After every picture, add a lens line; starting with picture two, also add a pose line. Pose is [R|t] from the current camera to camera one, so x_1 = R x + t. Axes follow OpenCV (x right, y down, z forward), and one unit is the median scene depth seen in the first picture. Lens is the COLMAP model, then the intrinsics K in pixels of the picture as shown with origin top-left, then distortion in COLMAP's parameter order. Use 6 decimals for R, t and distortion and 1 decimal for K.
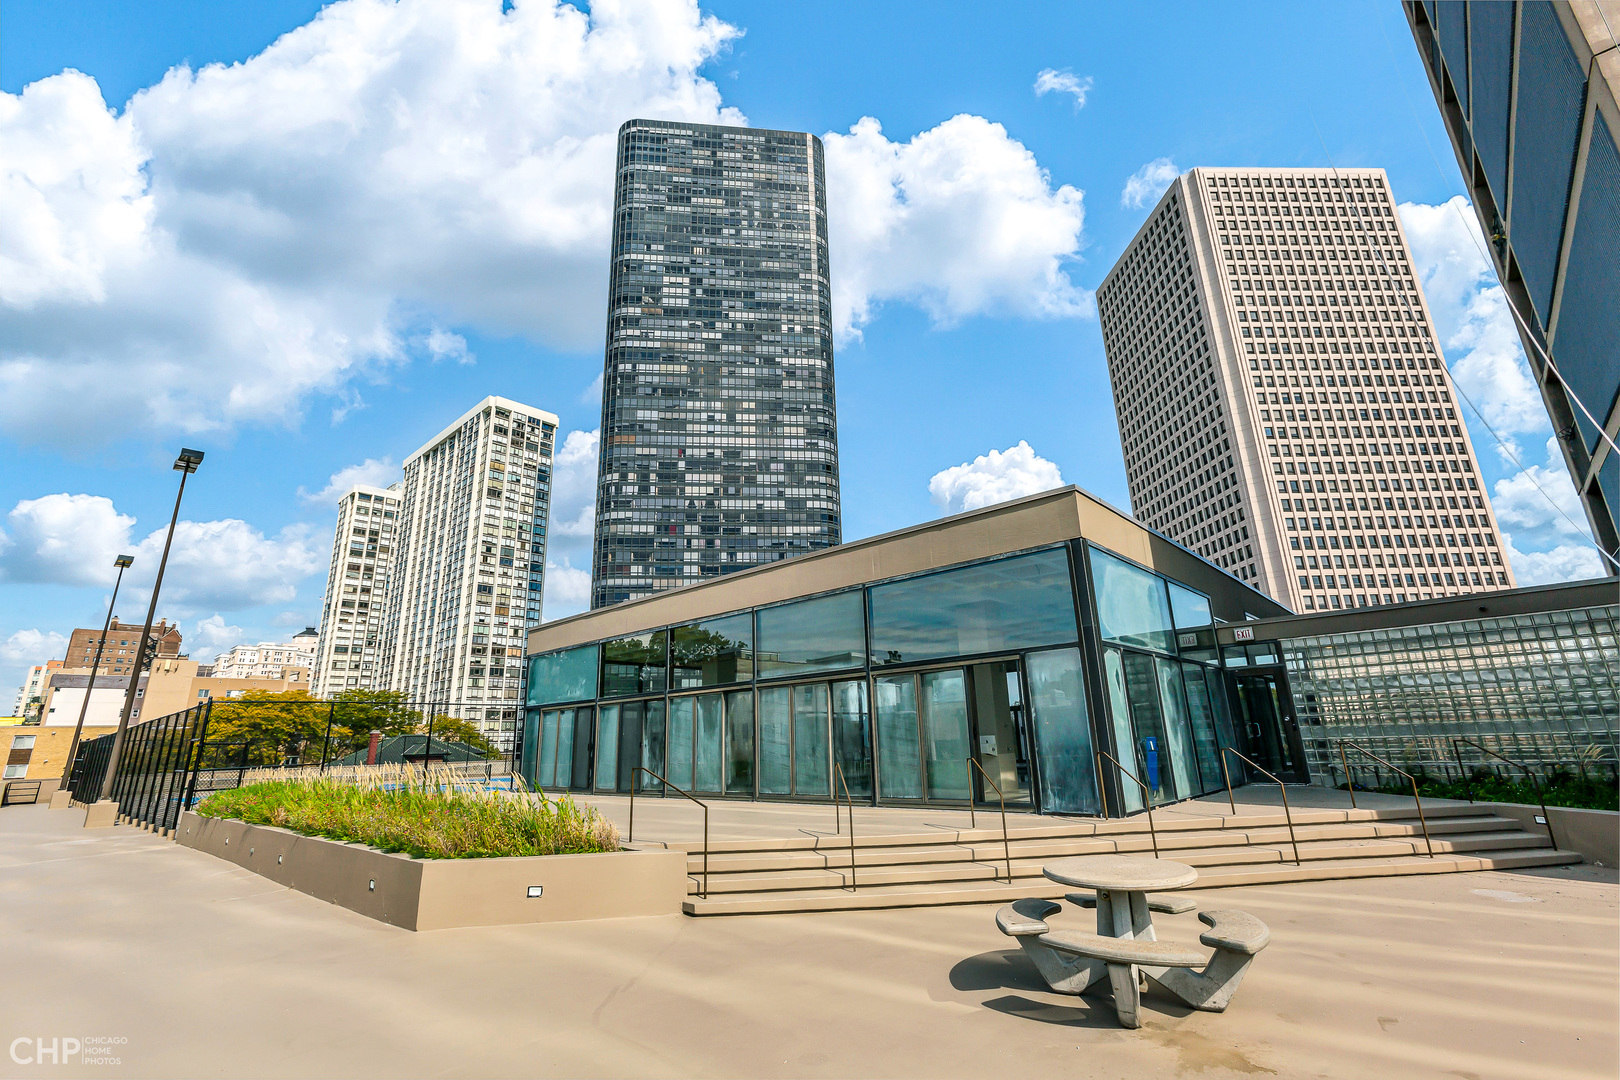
lens RADIAL K [[729.3, 0, 816.2], [0, 729.3, 520.0], [0, 0, 1]] dist [-0.000425, 0.001018]
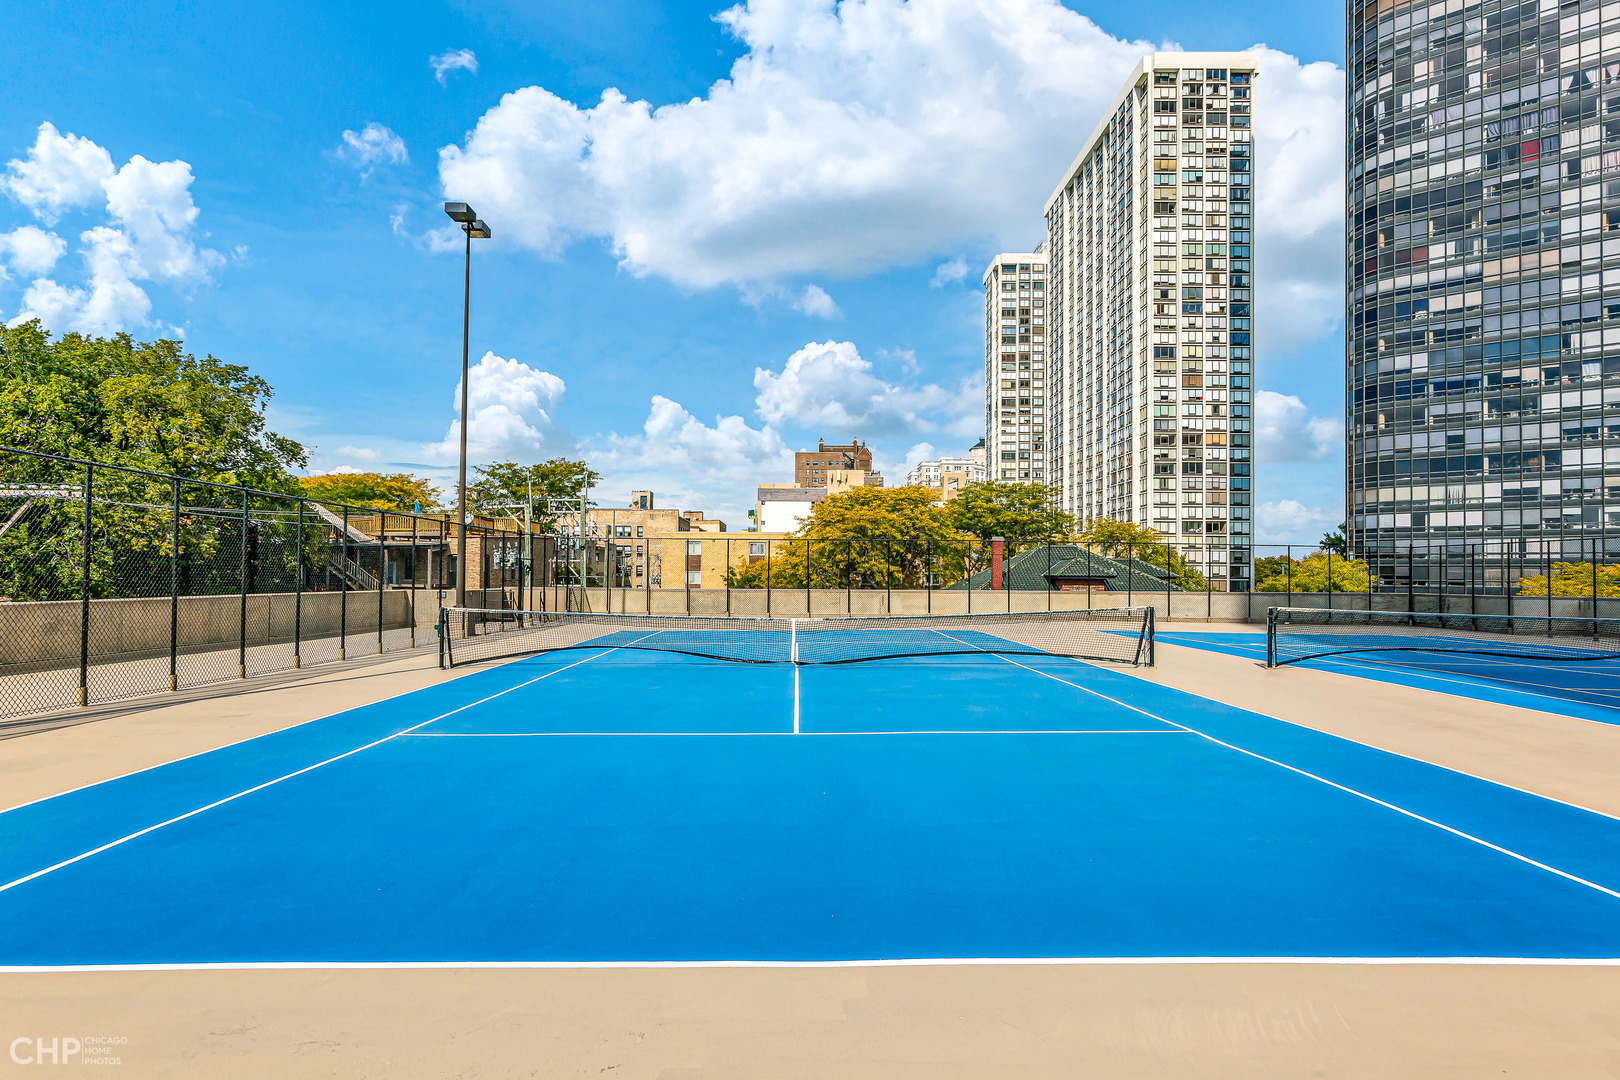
lens RADIAL K [[875.8, 0, 782.3], [0, 875.8, 574.8], [0, 0, 1]] dist [-0.003386, 0.000667]
pose [[0.661035, 0.035122, -0.749533, -0.058929], [0.192800, 0.957417, 0.214899, 0.045948], [0.725163, -0.286566, 0.626114, 0.144236]]
